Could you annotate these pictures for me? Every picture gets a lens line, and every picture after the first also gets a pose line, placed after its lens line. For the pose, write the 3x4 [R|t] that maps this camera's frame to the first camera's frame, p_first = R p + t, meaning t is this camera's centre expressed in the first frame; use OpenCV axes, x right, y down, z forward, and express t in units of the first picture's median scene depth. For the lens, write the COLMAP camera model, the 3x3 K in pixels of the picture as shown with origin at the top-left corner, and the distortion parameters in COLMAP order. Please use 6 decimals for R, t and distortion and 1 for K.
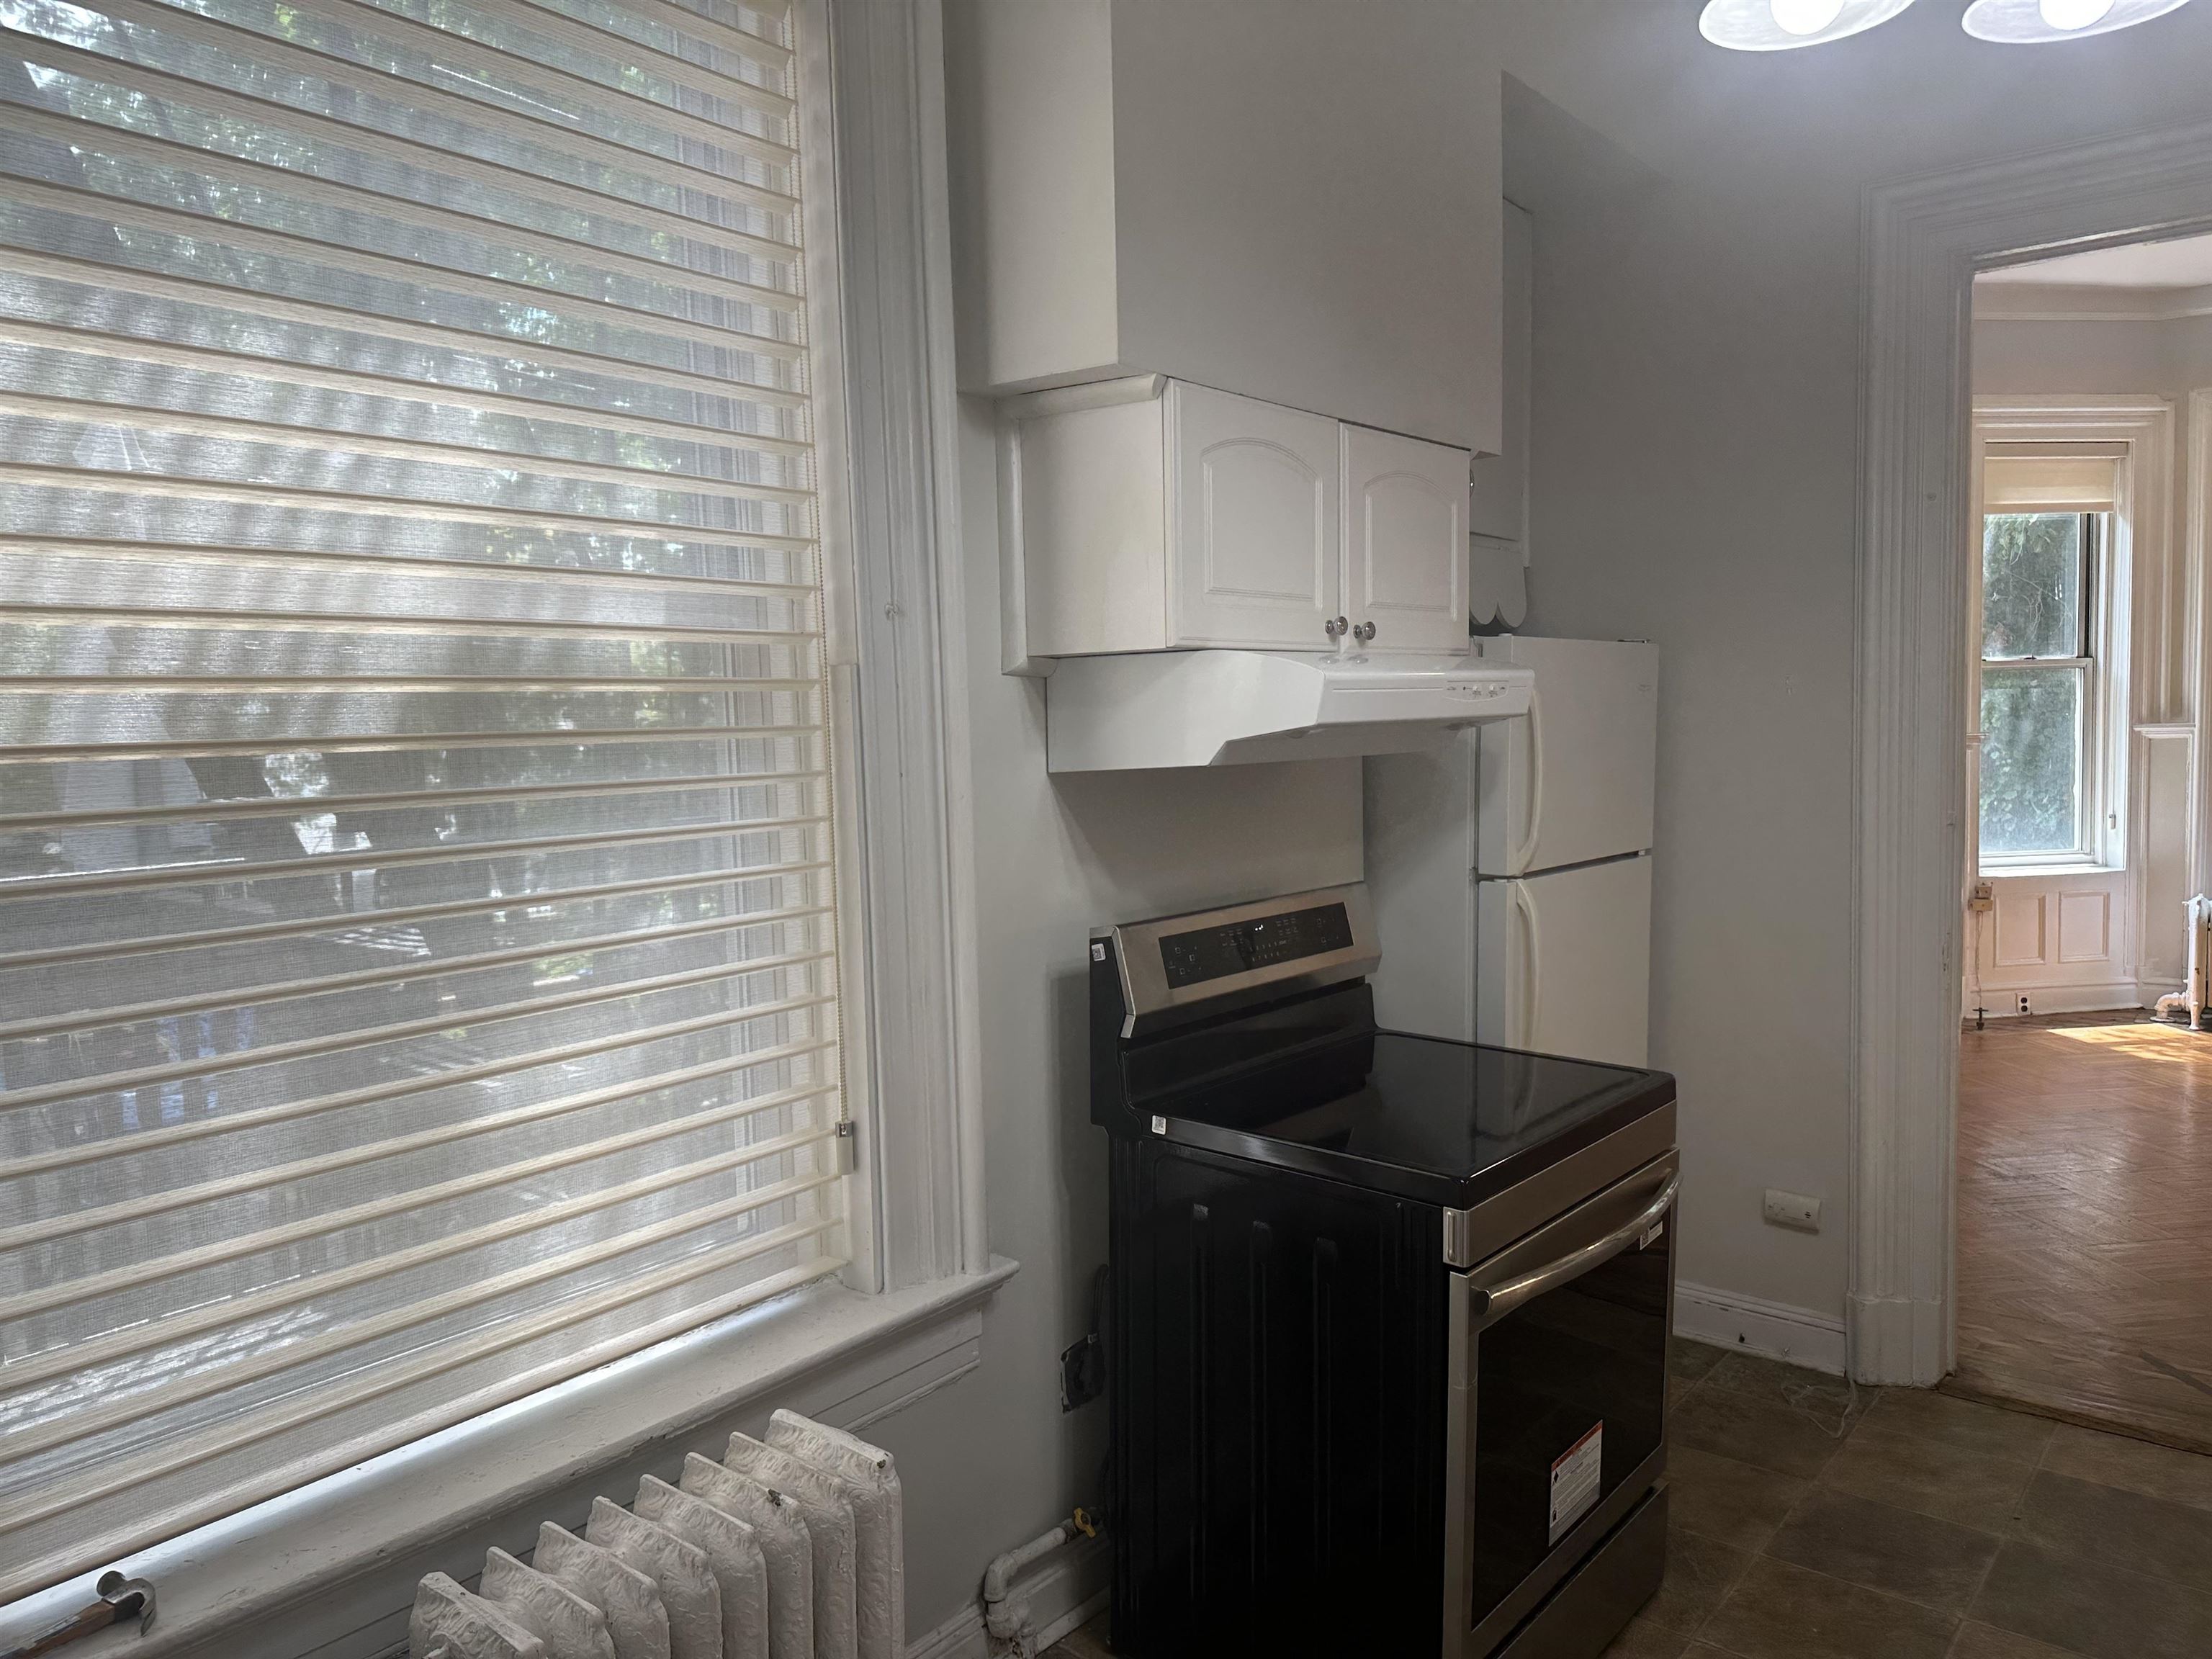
lens RADIAL K [[1567.4, 0, 1113.5], [0, 1567.4, 825.1], [0, 0, 1]] dist [0.044466, -0.039201]
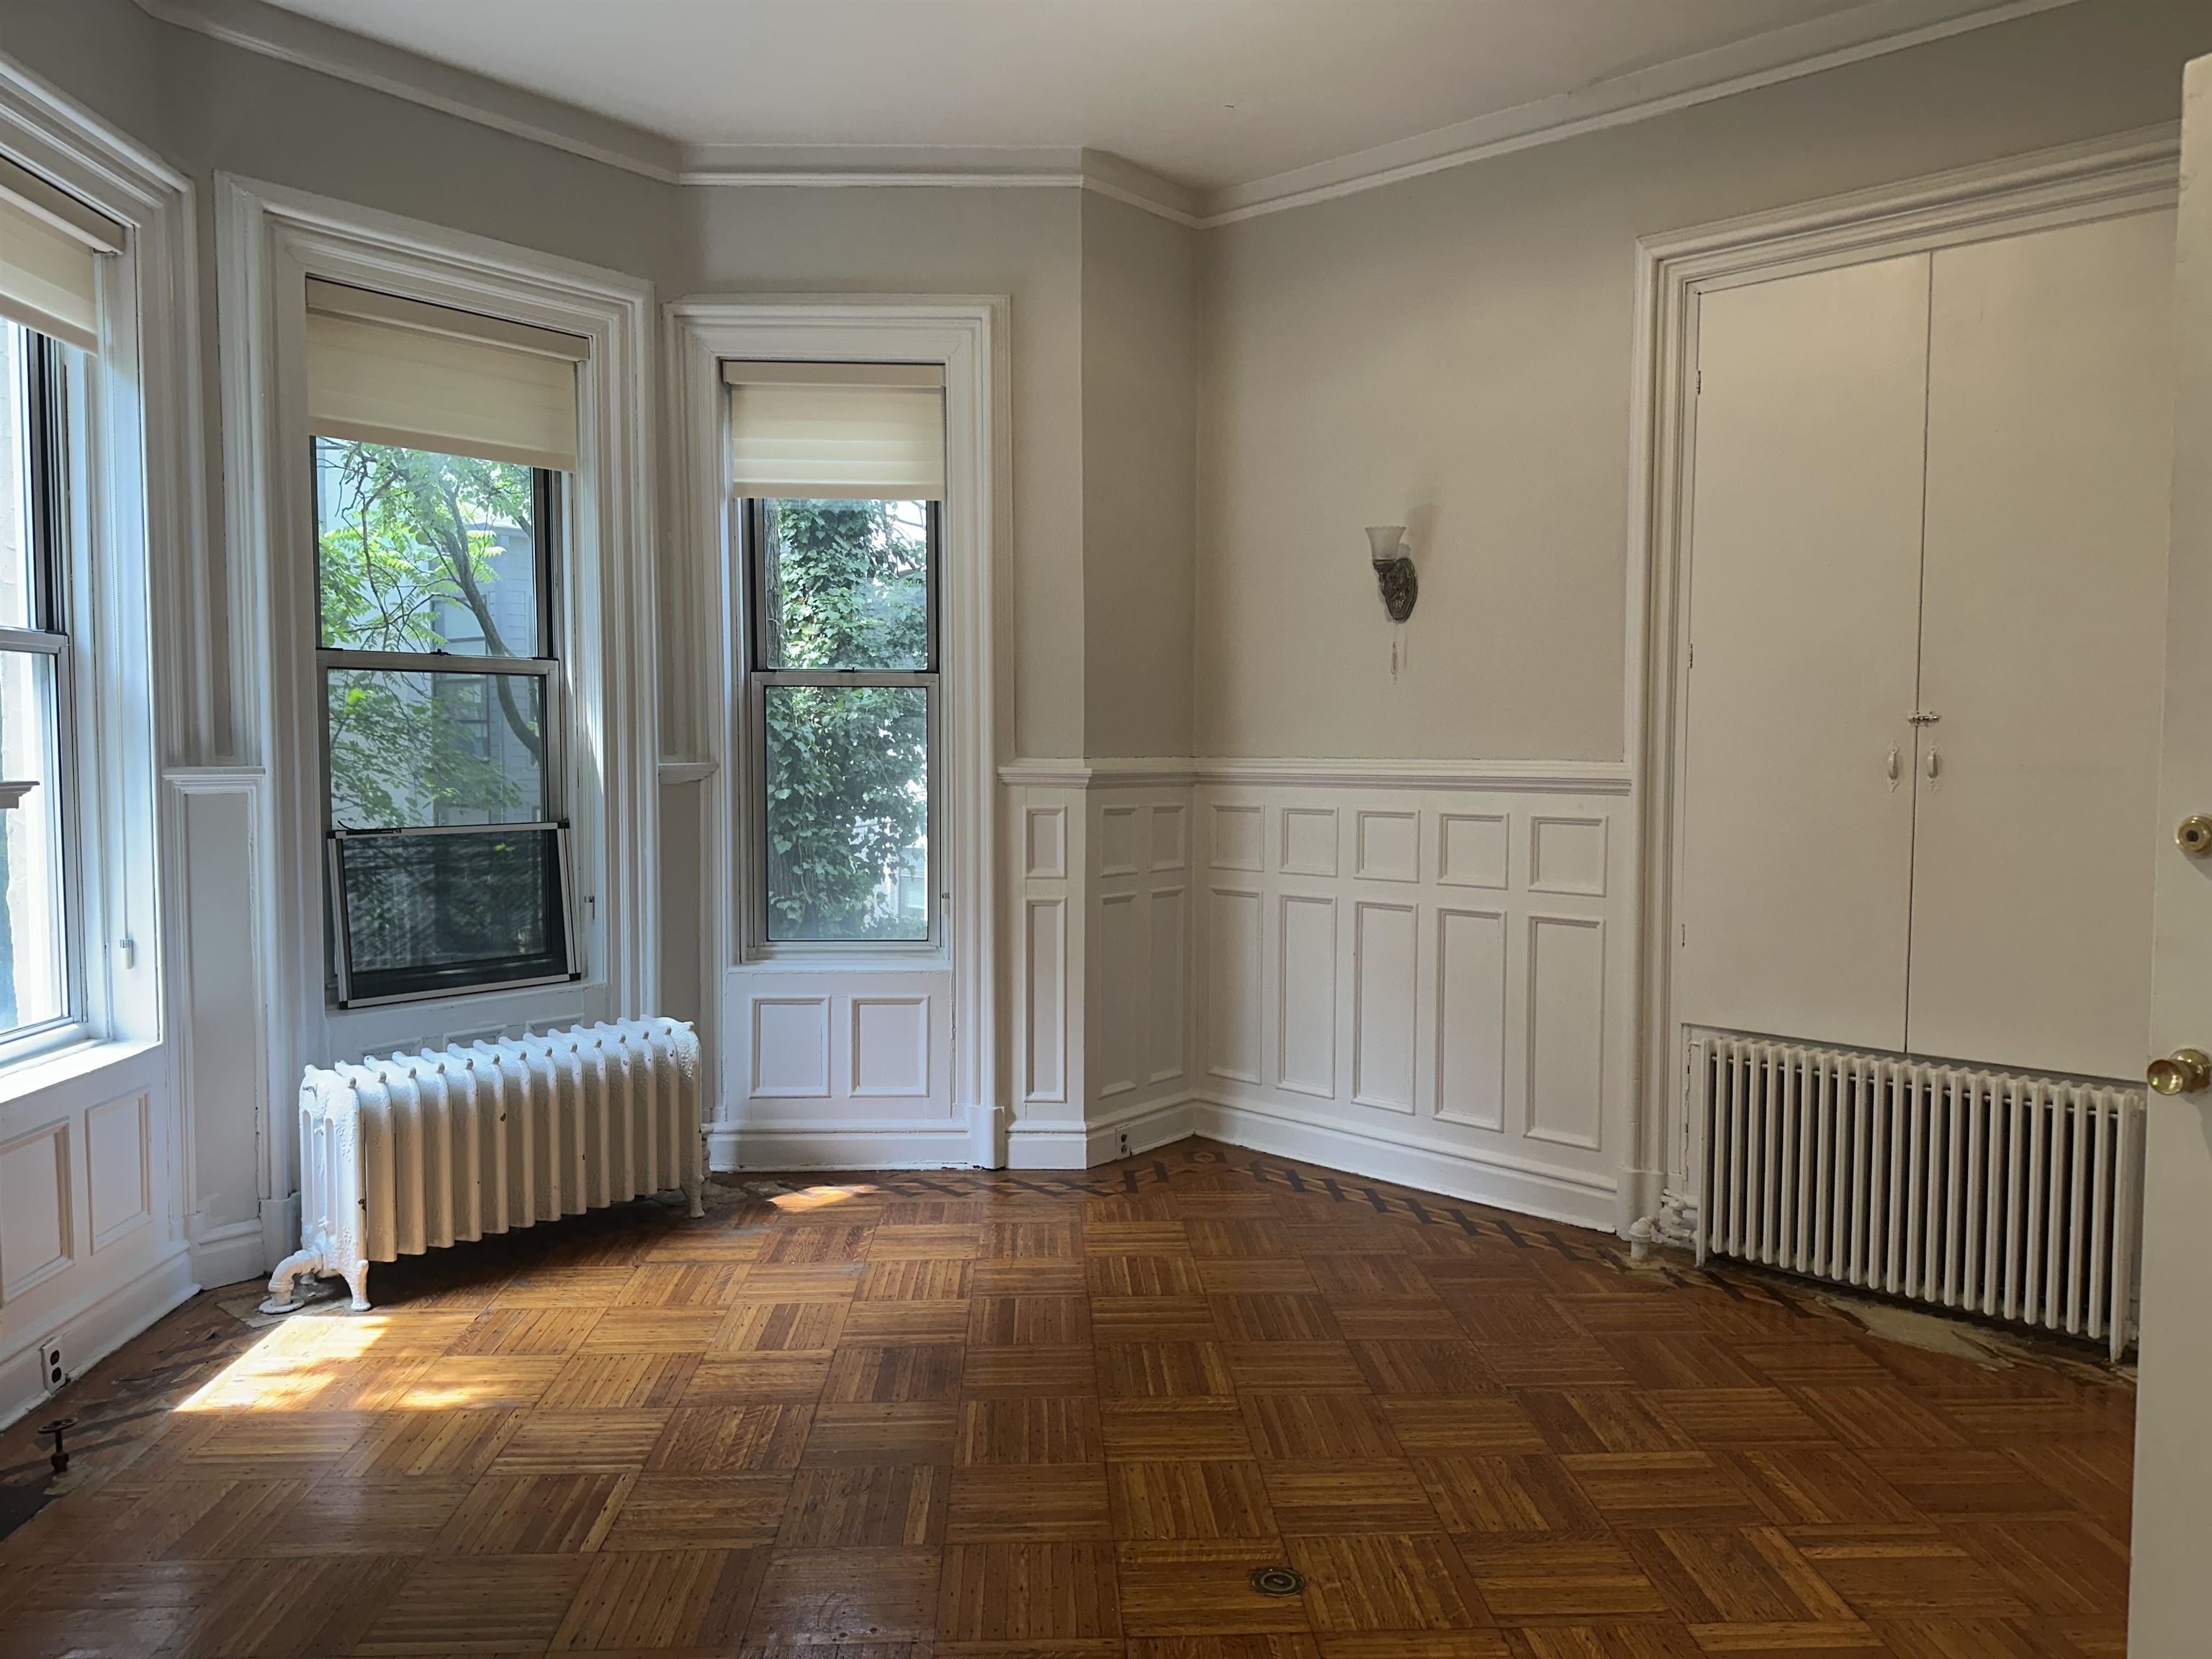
lens RADIAL K [[1567.4, 0, 1110.3], [0, 1567.4, 828.1], [0, 0, 1]] dist [0.044466, -0.039201]
pose [[0.068913, -0.027122, 0.997254, 0.144719], [0.061453, 0.997847, 0.022891, -0.038281], [-0.995728, 0.059706, 0.070431, 0.691315]]
